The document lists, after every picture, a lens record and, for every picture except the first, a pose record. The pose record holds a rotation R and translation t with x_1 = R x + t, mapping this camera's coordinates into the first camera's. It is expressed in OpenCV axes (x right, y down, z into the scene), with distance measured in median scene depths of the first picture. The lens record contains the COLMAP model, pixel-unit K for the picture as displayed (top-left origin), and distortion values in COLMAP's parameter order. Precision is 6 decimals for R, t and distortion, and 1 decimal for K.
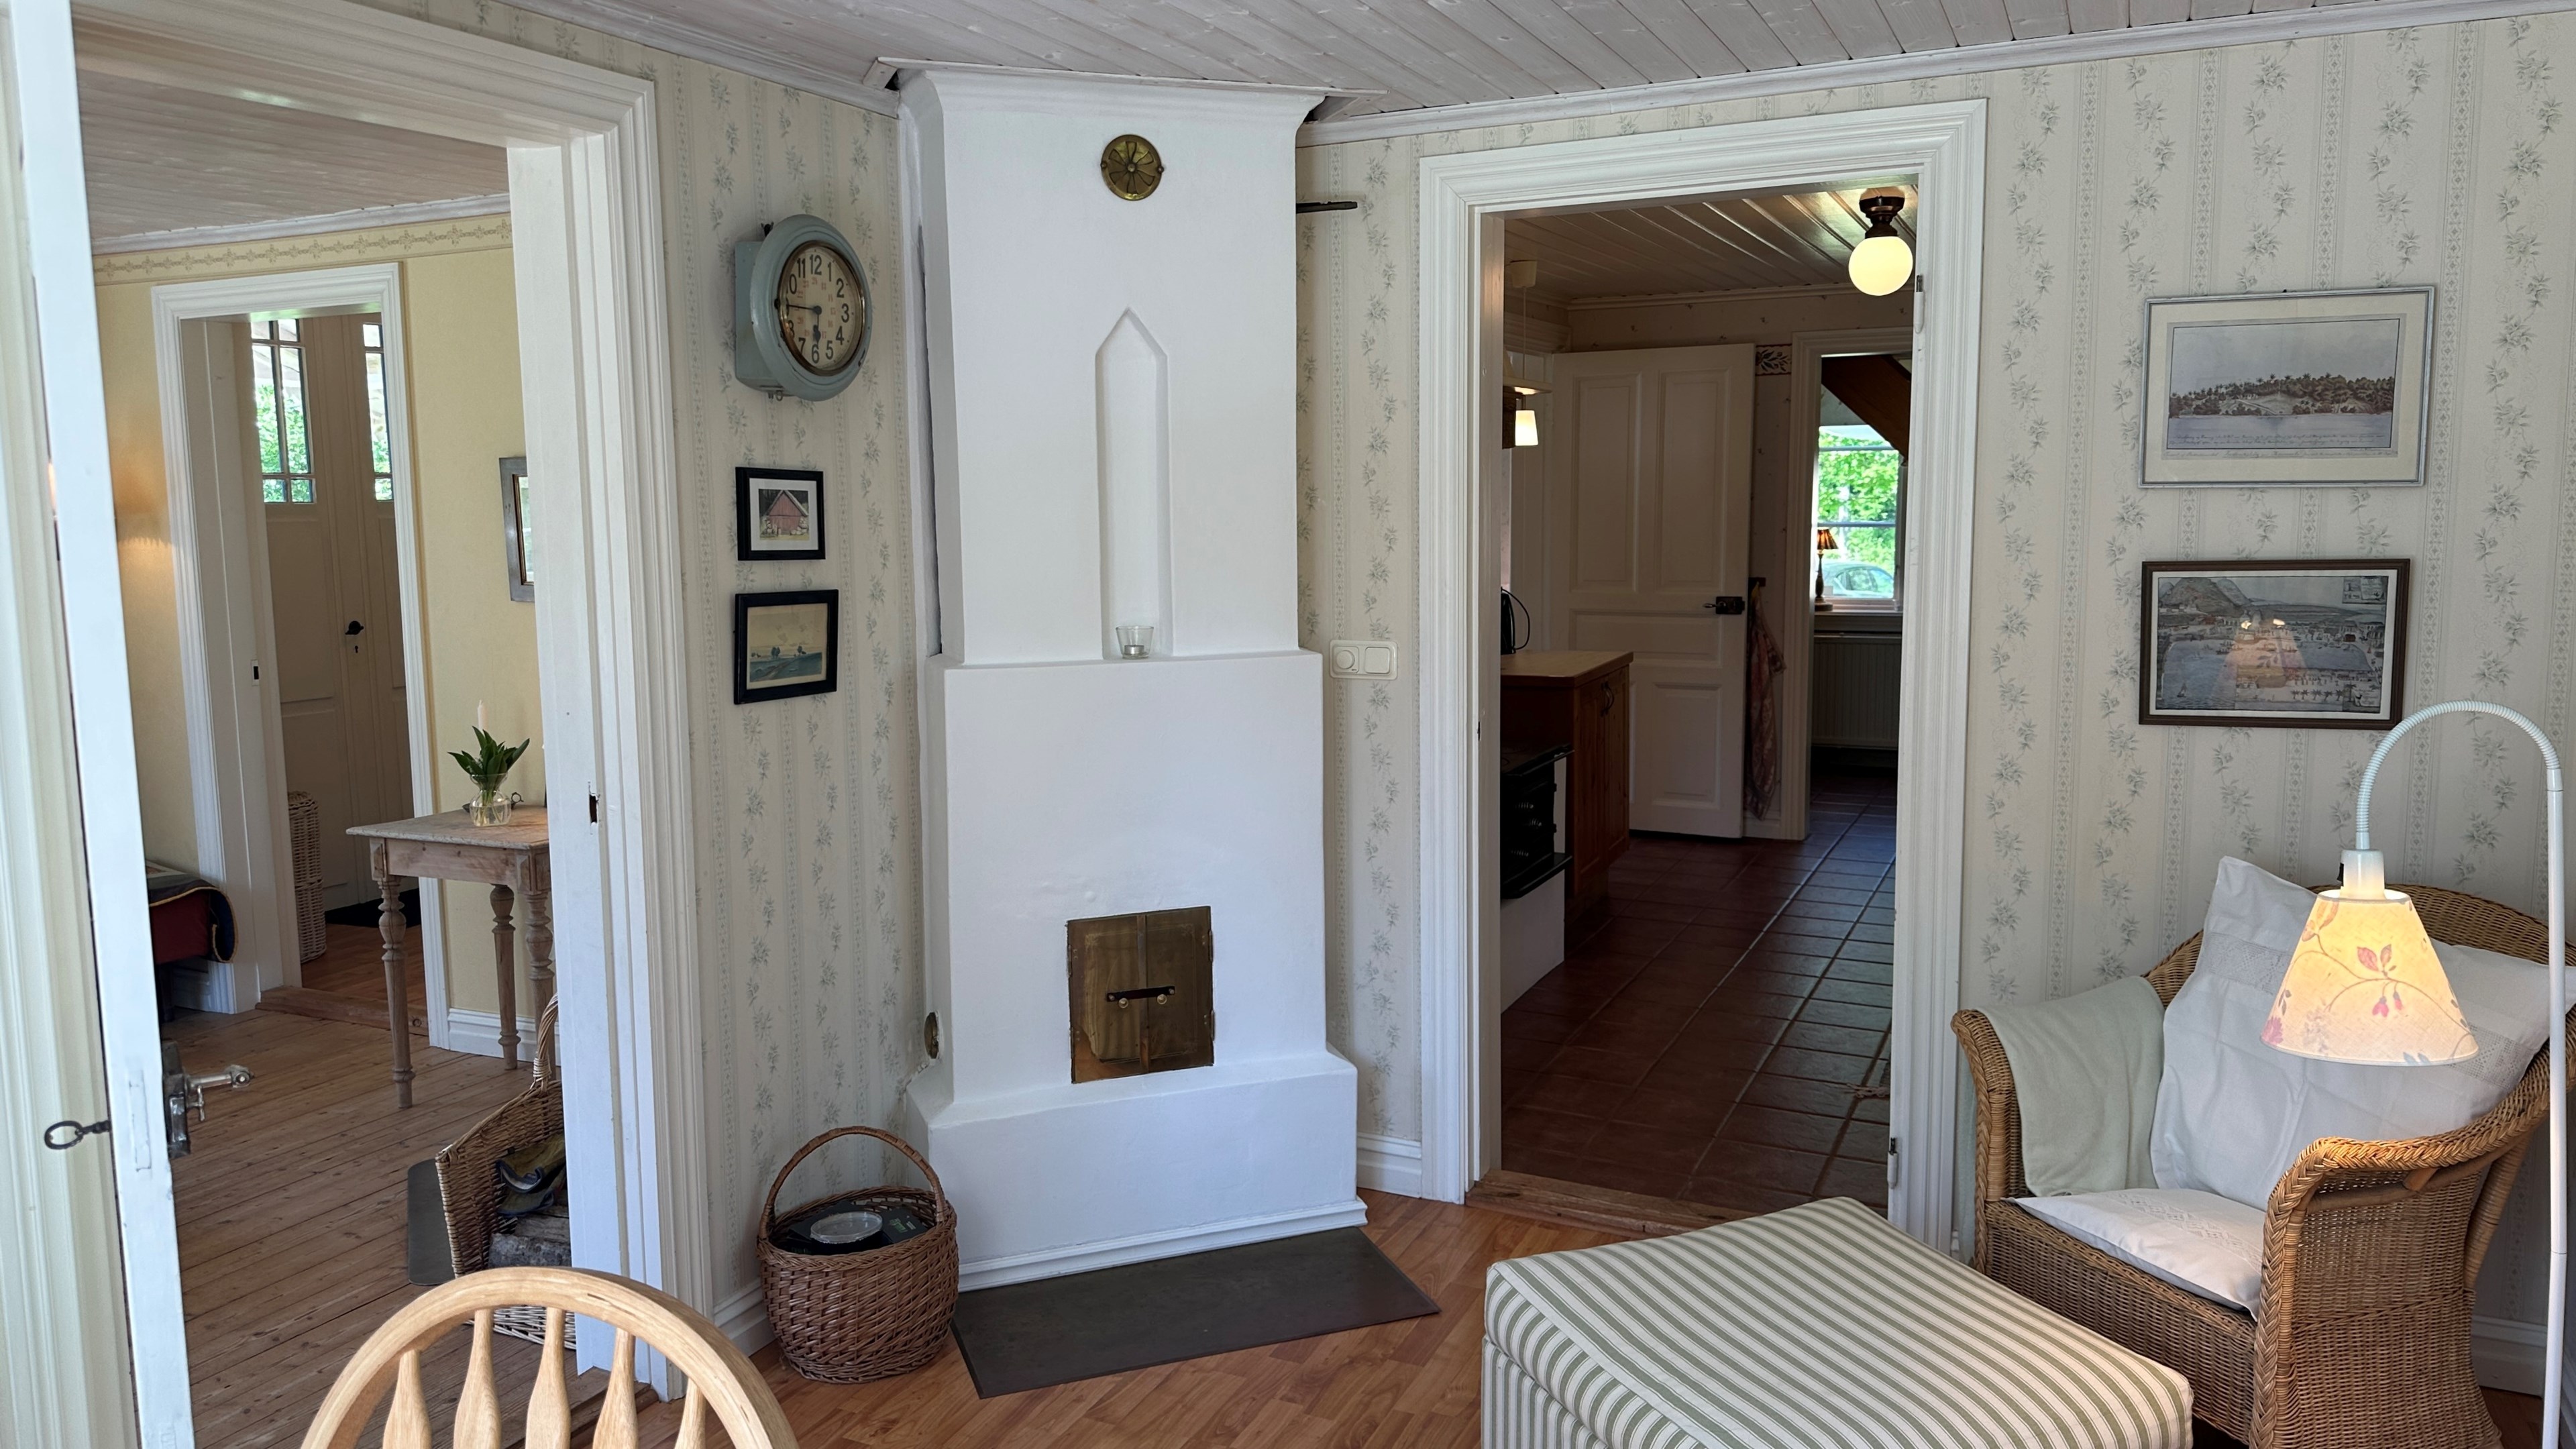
lens RADIAL K [[1797.3, 0, 1292.0], [0, 1797.3, 728.5], [0, 0, 1]] dist [0.061755, -0.083030]
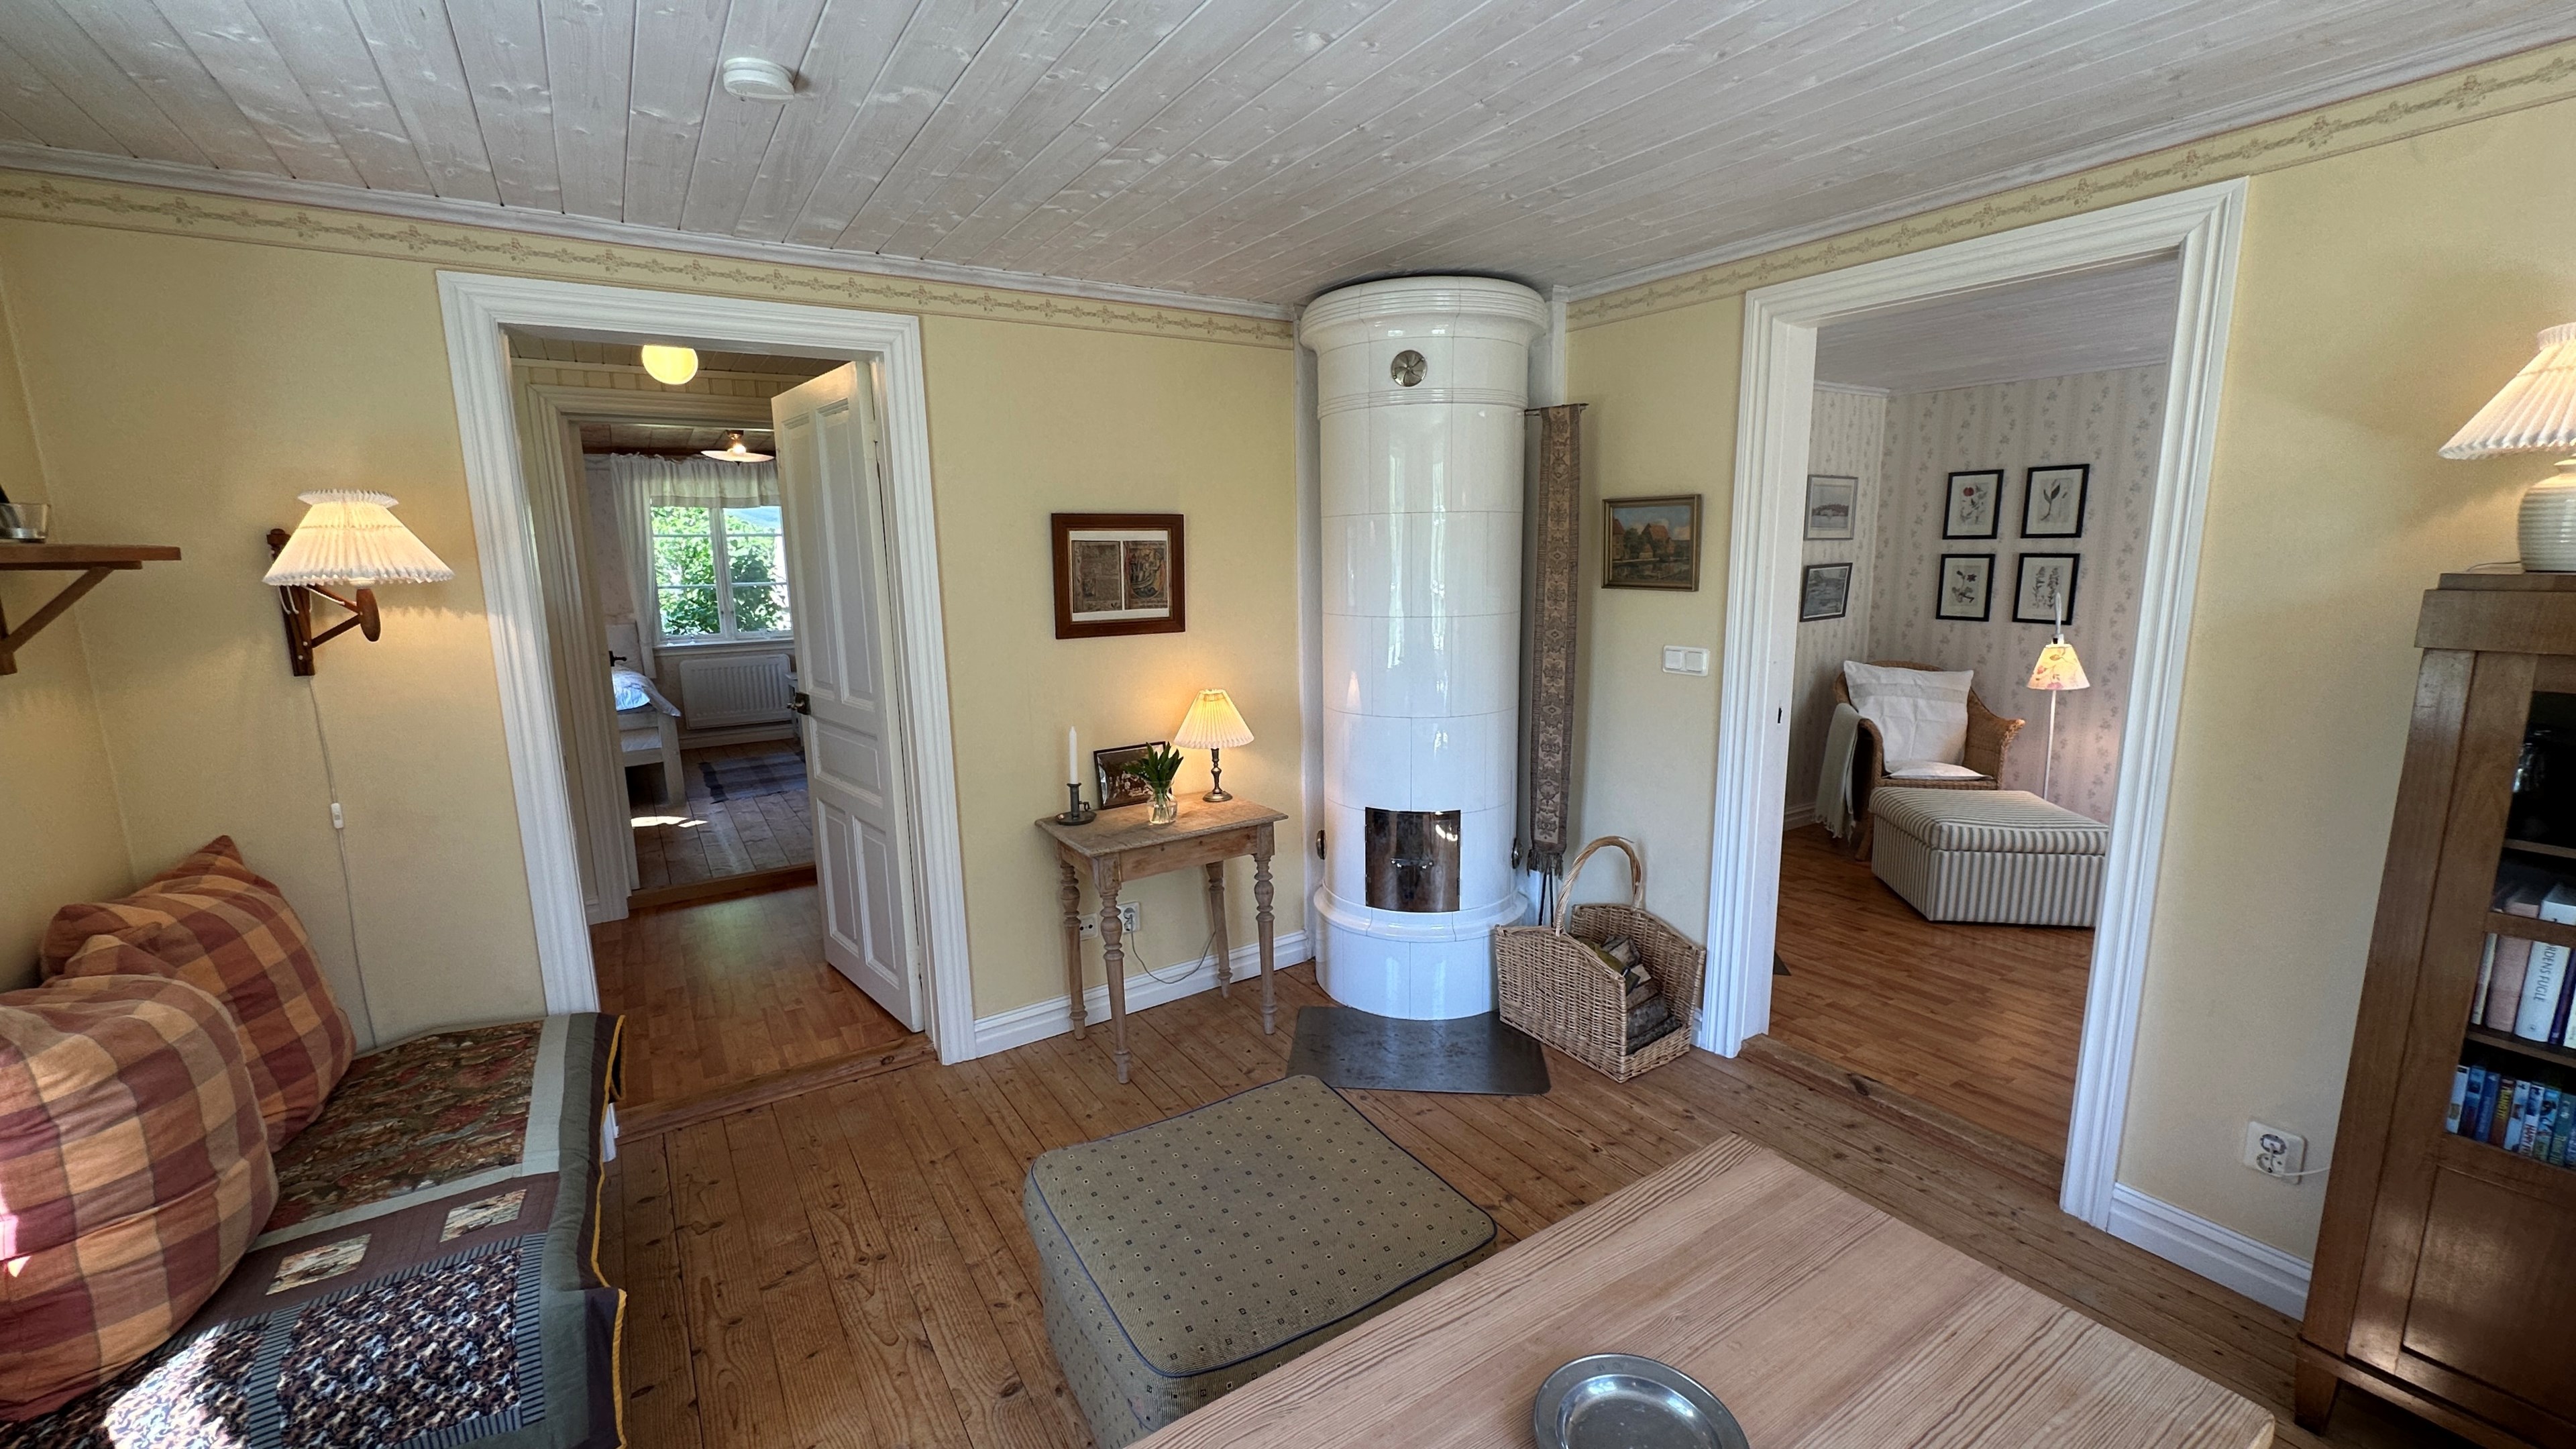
lens RADIAL K [[1024.0, 0, 1290.4], [0, 1024.0, 728.4], [0, 0, 1]] dist [-0.004606, 0.000699]
pose [[0.533473, -0.143738, 0.833514, -0.774504], [0.121254, 0.988272, 0.092820, -0.048683], [-0.837081, 0.051550, 0.544645, 0.456455]]
